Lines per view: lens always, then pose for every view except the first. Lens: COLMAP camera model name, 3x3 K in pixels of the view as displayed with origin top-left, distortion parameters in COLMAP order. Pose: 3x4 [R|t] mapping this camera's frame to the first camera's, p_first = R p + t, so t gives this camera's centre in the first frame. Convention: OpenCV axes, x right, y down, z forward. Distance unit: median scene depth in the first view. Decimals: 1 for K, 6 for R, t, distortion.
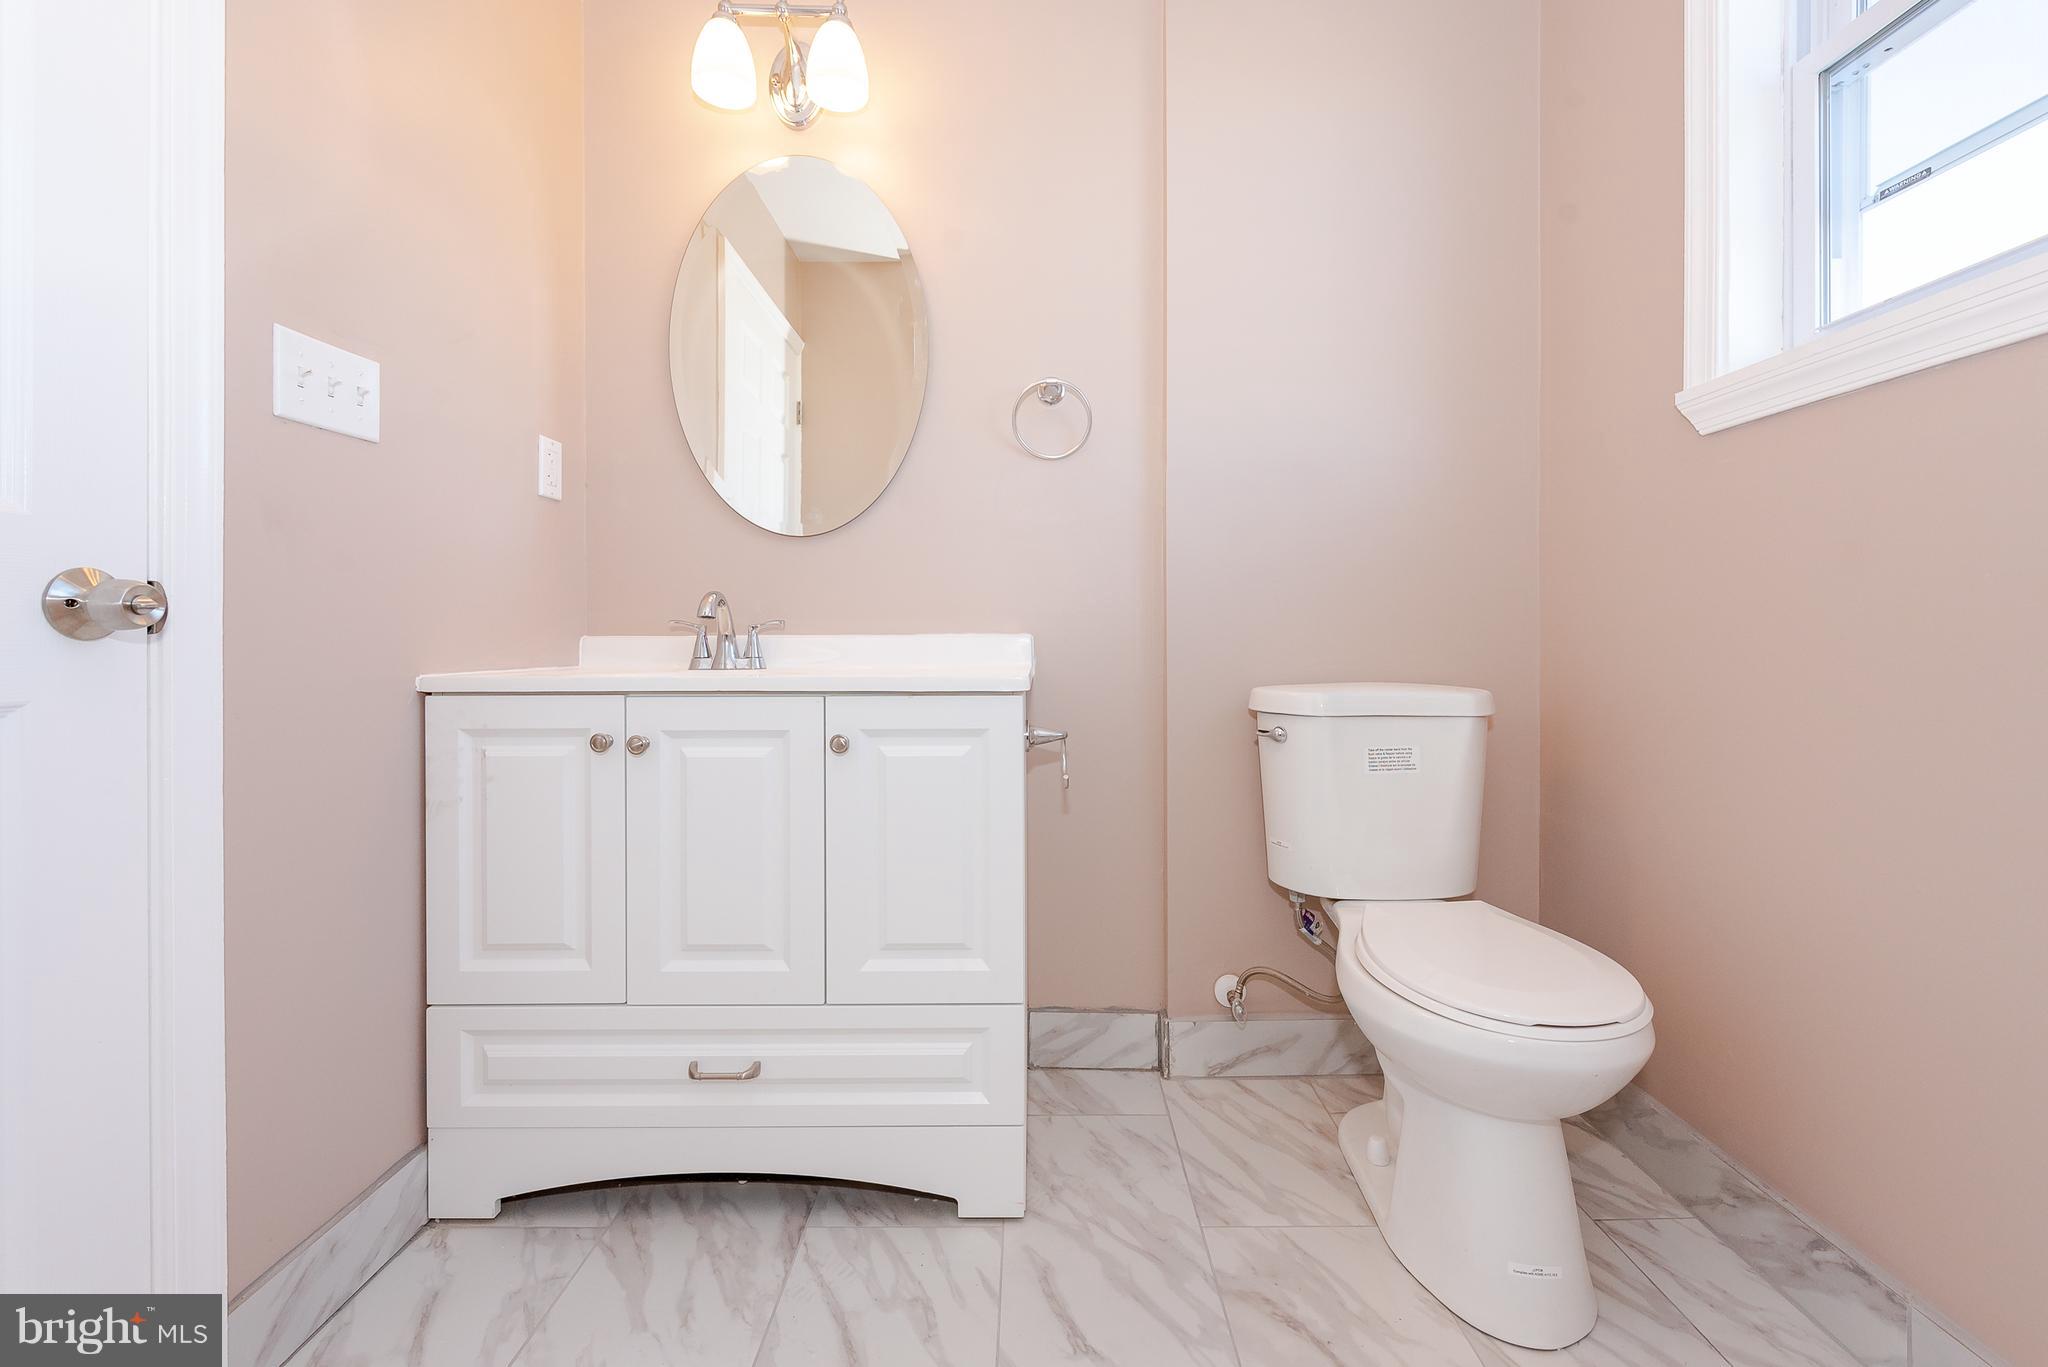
lens RADIAL K [[848.7, 0, 1019.4], [0, 848.7, 663.9], [0, 0, 1]] dist [-0.000088, -0.000355]
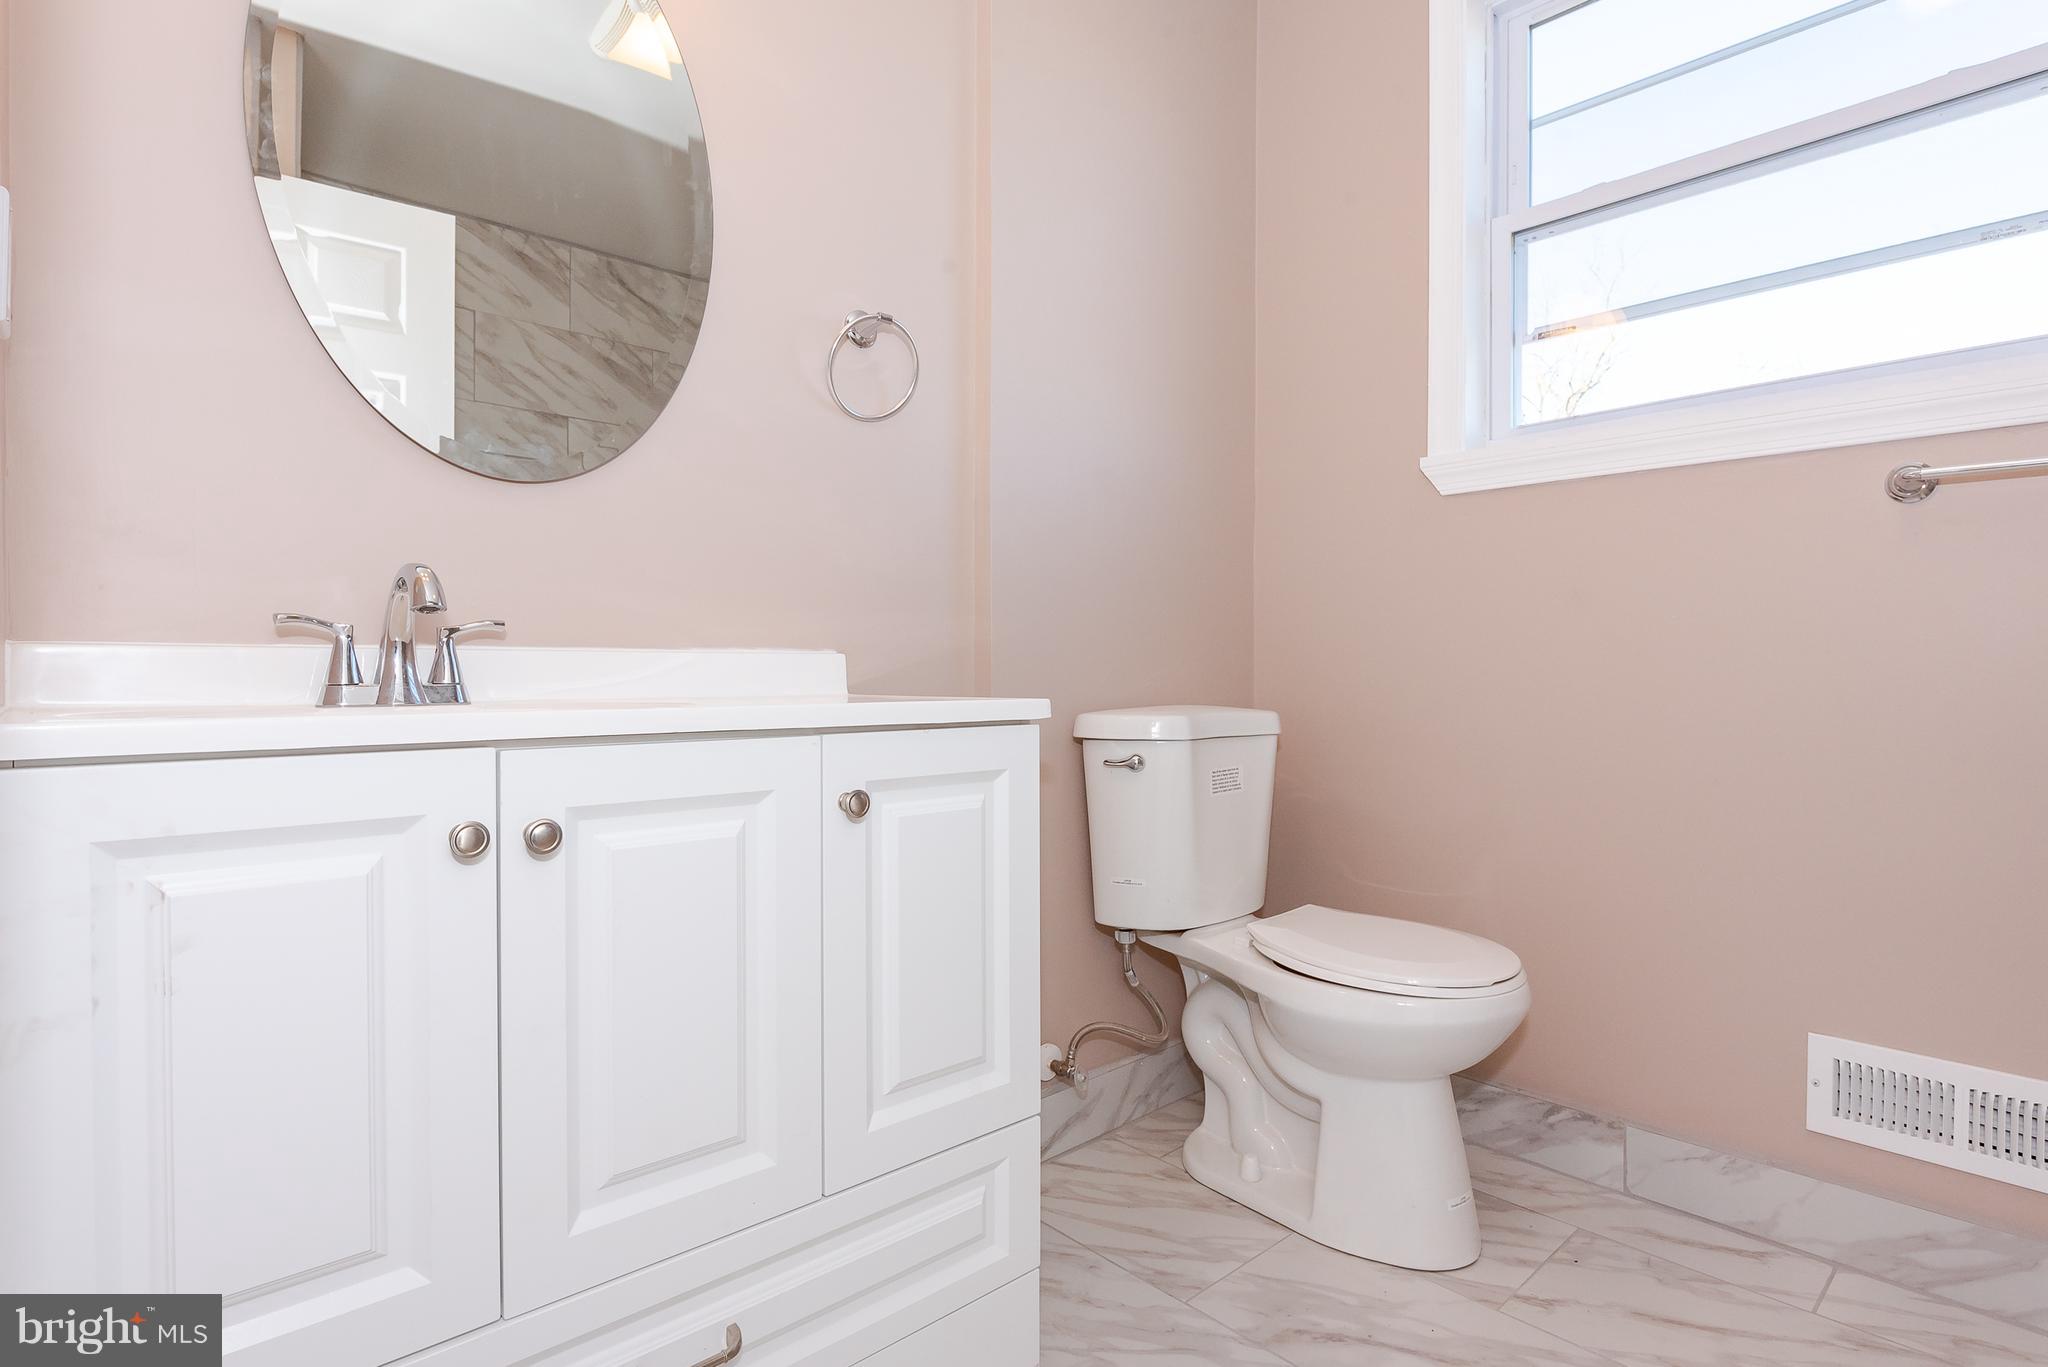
lens RADIAL K [[1071.5, 0, 1023.5], [0, 1071.5, 701.8], [0, 0, 1]] dist [0.014085, -0.010752]
pose [[0.729771, -0.017133, 0.683477, -0.685816], [0.018019, 0.999821, 0.005823, 0.009801], [-0.683454, 0.008066, 0.729949, 0.270399]]
